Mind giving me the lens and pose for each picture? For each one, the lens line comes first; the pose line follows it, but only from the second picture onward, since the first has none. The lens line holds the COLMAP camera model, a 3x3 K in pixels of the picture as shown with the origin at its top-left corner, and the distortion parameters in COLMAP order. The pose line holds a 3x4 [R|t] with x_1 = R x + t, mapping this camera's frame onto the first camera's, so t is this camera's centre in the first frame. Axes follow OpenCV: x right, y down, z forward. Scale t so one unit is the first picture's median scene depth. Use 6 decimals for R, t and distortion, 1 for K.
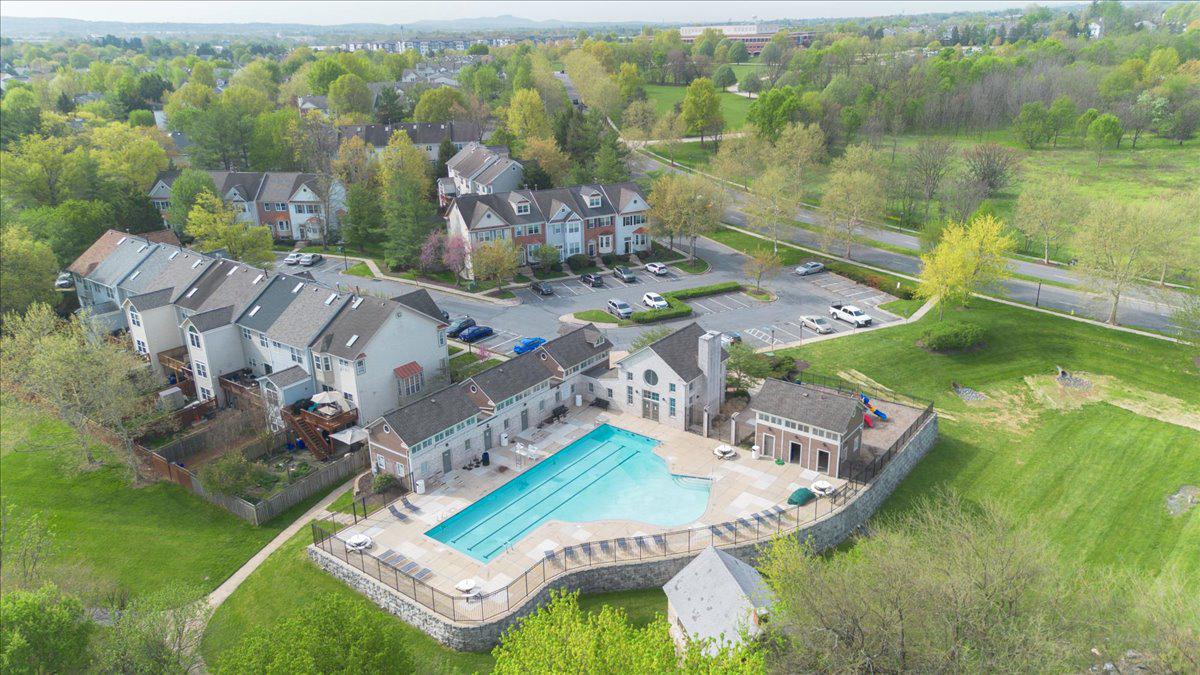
lens RADIAL K [[837.3, 0, 600.0], [0, 837.3, 337.5], [0, 0, 1]] dist [0.064073, -0.009983]
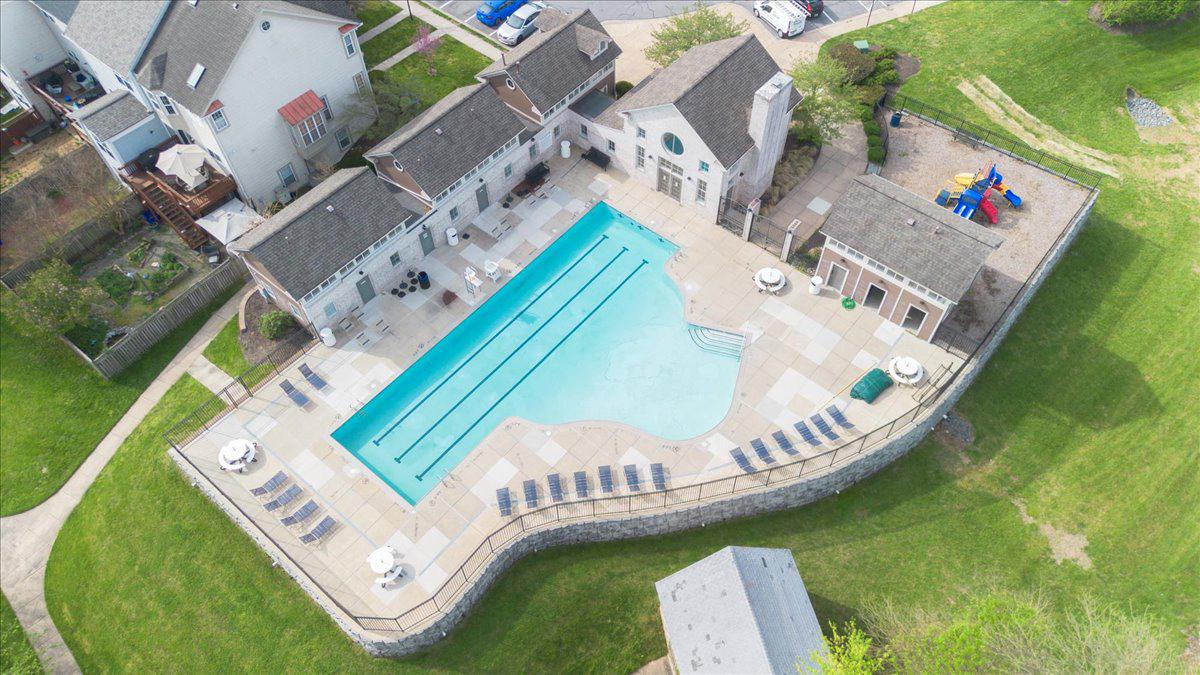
lens RADIAL K [[837.3, 0, 600.0], [0, 837.3, 337.5], [0, 0, 1]] dist [0.064073, -0.009983]
pose [[0.998961, 0.041251, -0.019388, 0.023649], [-0.023016, 0.823678, 0.566590, -0.199997], [0.039342, -0.565555, 0.823772, 0.382102]]
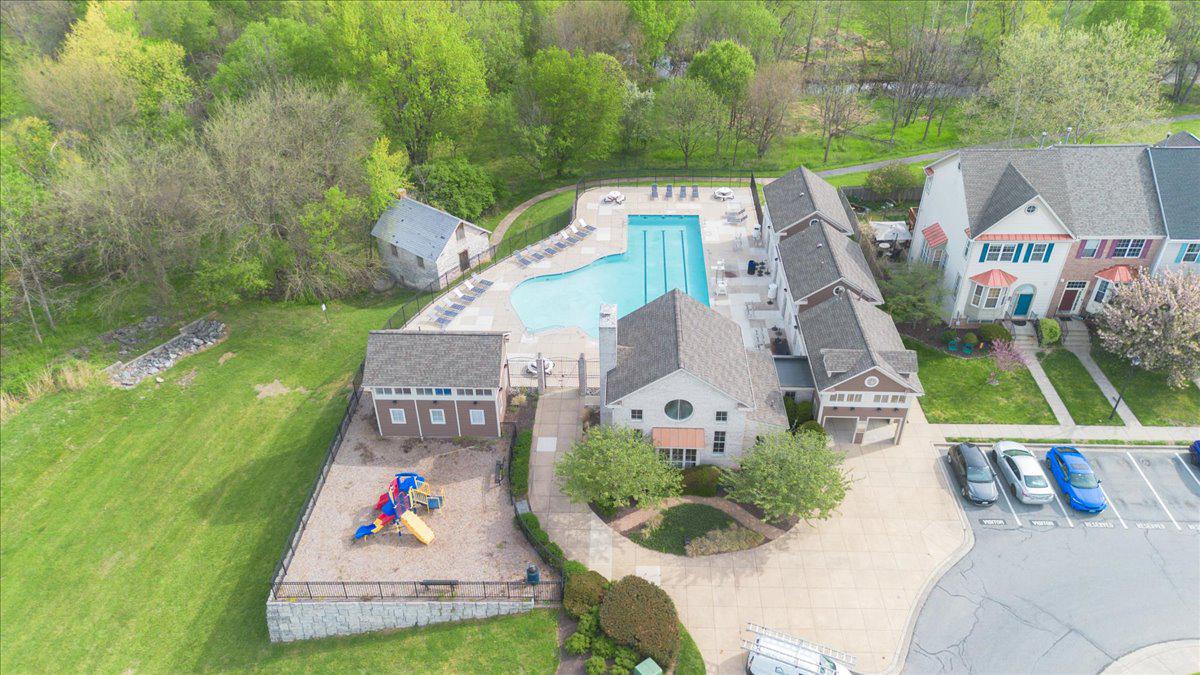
lens RADIAL K [[837.3, 0, 600.0], [0, 837.3, 337.5], [0, 0, 1]] dist [0.064073, -0.009983]
pose [[-0.817108, 0.356472, -0.453058, 0.428869], [-0.172382, 0.598855, 0.782085, -0.482730], [0.550108, 0.717147, -0.427880, 1.281646]]
